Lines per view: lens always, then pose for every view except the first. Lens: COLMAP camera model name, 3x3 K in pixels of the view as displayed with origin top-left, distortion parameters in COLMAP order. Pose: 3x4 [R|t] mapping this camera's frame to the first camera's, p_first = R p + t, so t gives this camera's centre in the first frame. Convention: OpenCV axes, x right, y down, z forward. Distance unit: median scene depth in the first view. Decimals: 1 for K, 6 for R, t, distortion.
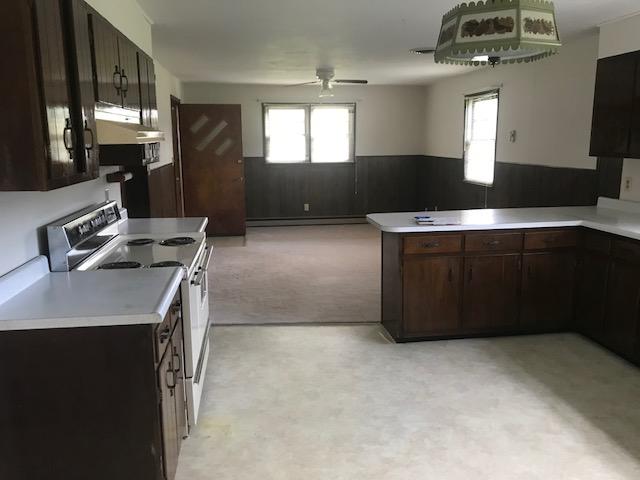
lens RADIAL K [[535.8, 0, 324.1], [0, 535.8, 240.4], [0, 0, 1]] dist [0.014515, 0.000657]
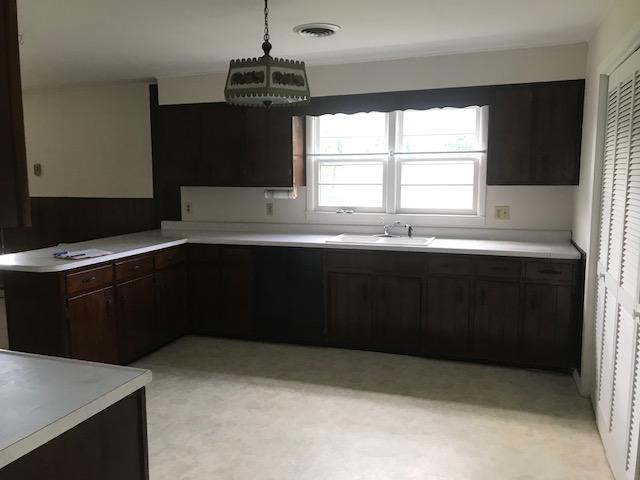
lens RADIAL K [[535.8, 0, 324.1], [0, 535.8, 240.4], [0, 0, 1]] dist [0.014515, 0.000657]
pose [[0.452047, -0.105589, 0.885723, -0.522185], [0.171850, 0.984676, 0.029679, -0.018813], [-0.875284, 0.138795, 0.463265, 0.222760]]
